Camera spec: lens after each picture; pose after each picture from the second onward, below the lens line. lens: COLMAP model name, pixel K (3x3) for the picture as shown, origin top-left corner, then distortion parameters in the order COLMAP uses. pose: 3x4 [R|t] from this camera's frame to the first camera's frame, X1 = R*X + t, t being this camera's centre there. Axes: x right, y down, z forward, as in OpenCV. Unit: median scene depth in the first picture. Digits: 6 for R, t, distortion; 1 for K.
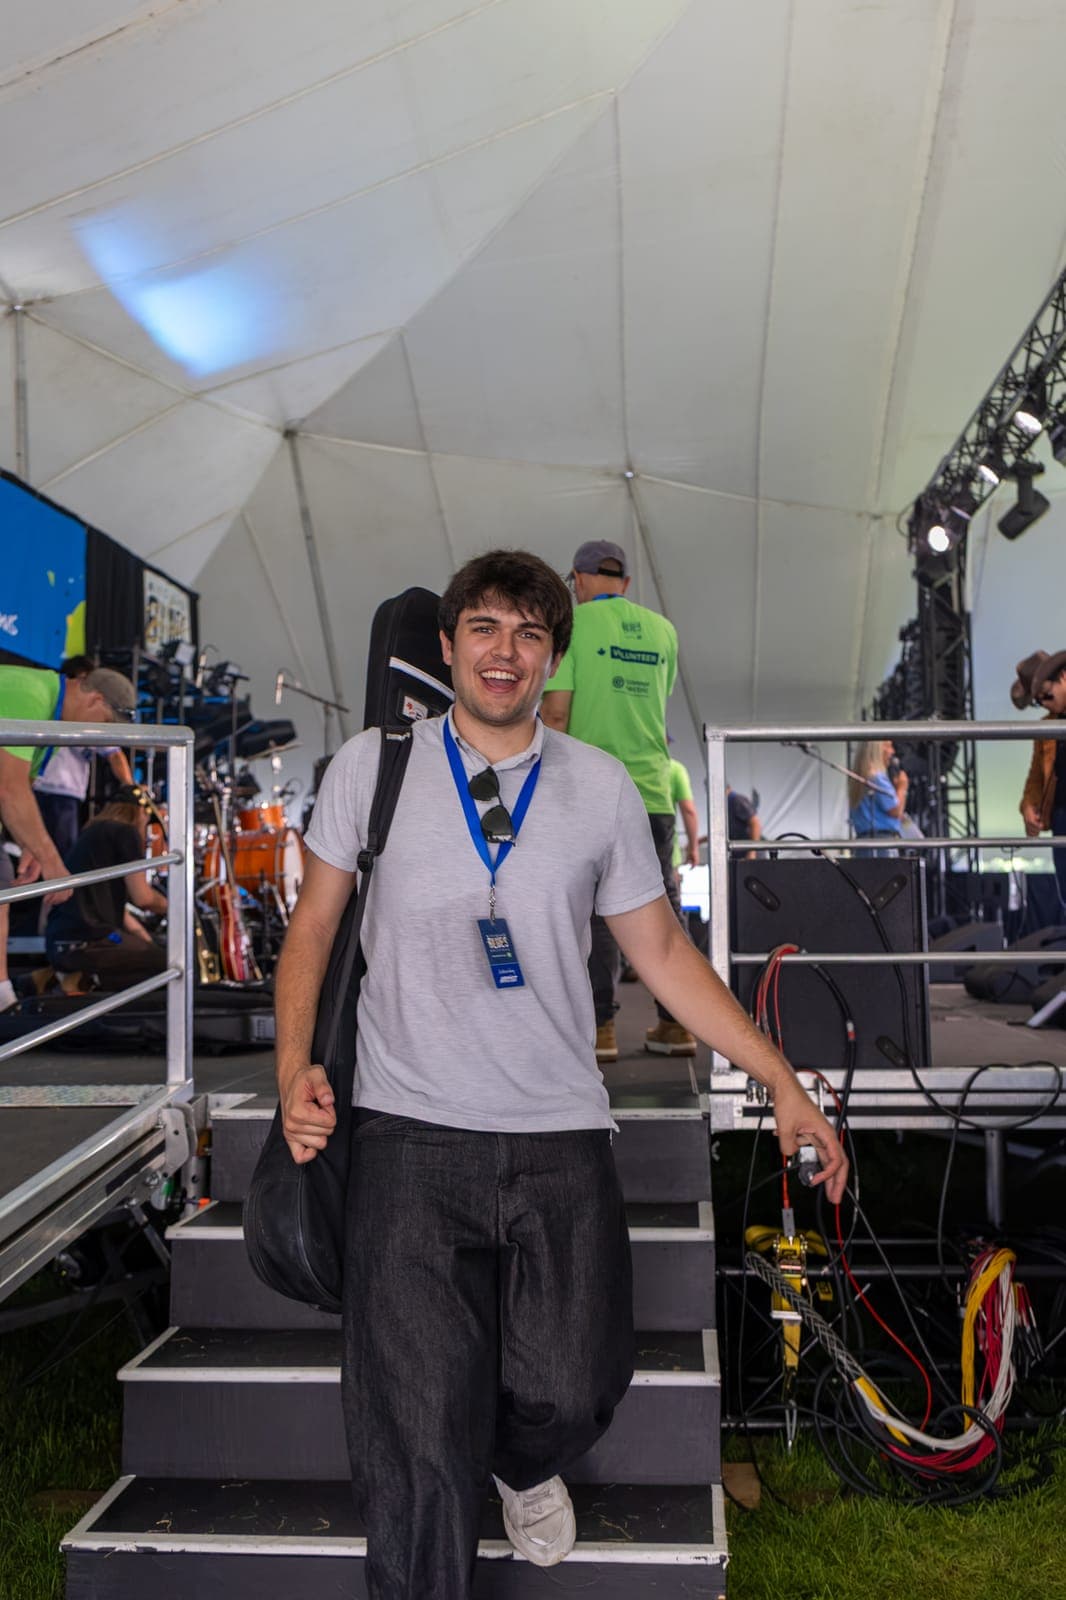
lens RADIAL K [[1506.1, 0, 586.6], [0, 1506.1, 710.0], [0, 0, 1]] dist [0.017177, 0.000000]
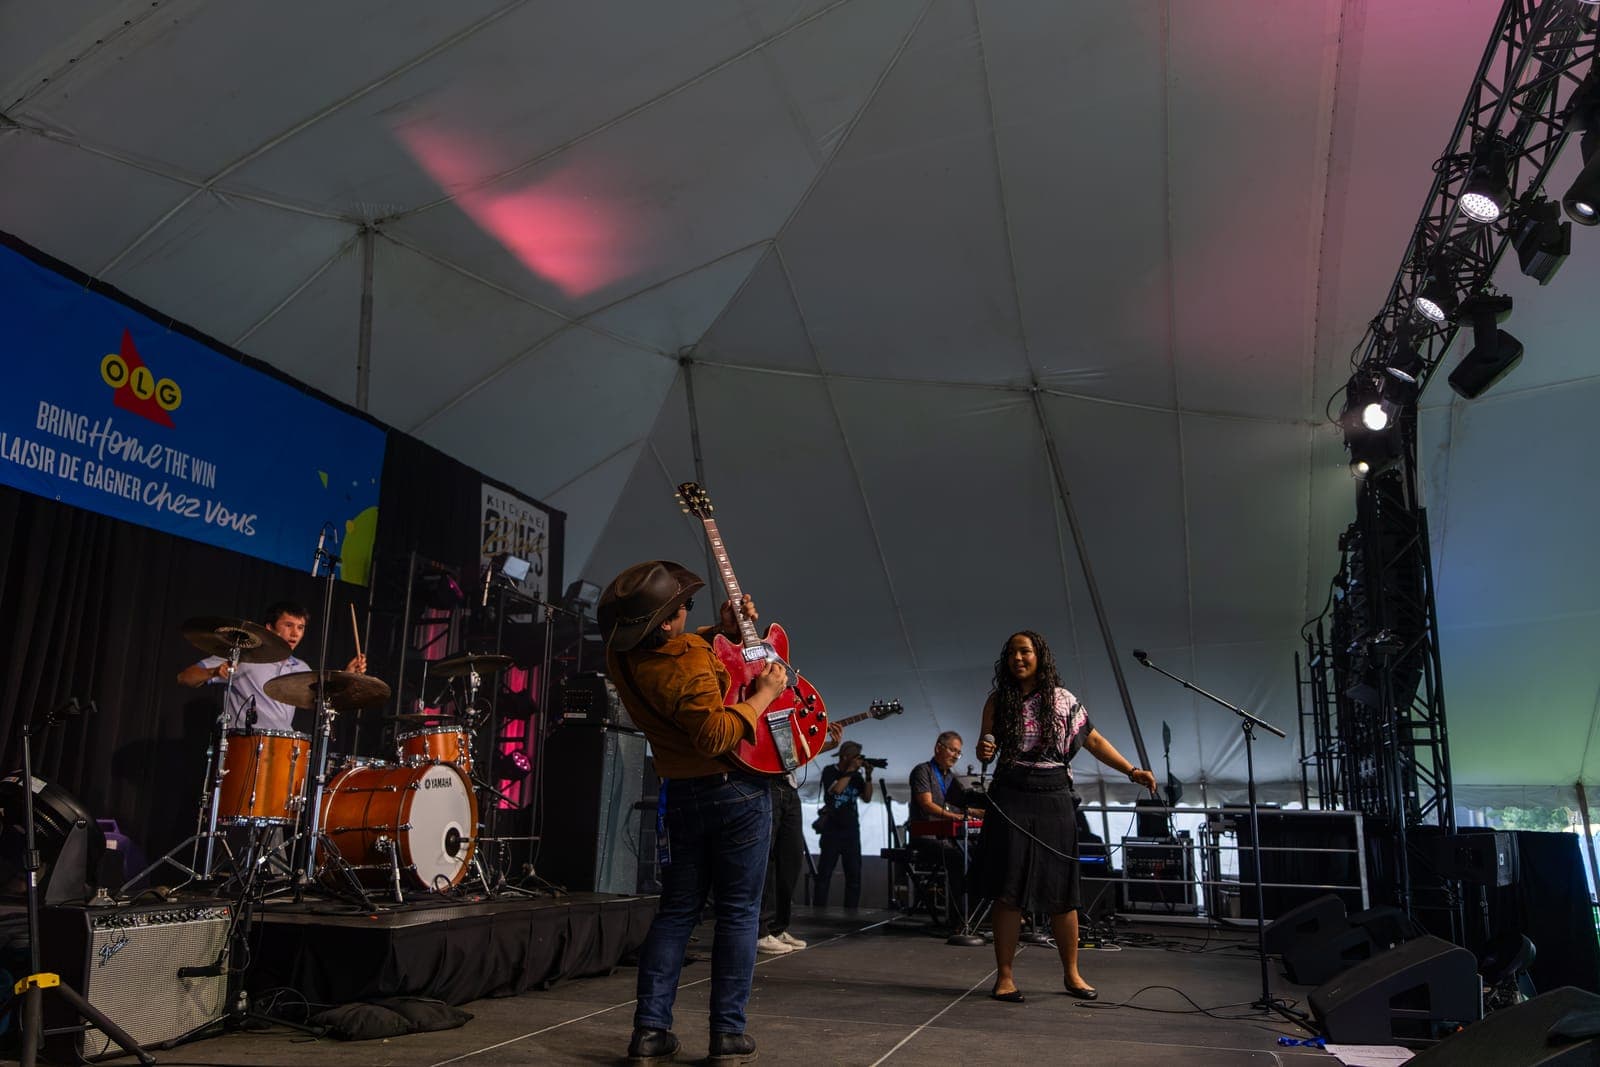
lens RADIAL K [[1227.9, 0, 803.4], [0, 1227.9, 527.6], [0, 0, 1]] dist [0.019547, -0.005618]
pose [[0.971917, -0.023233, -0.234176, 0.090252], [-0.000989, 0.994702, -0.102791, 0.016324], [0.235323, 0.100136, 0.966745, 0.295826]]
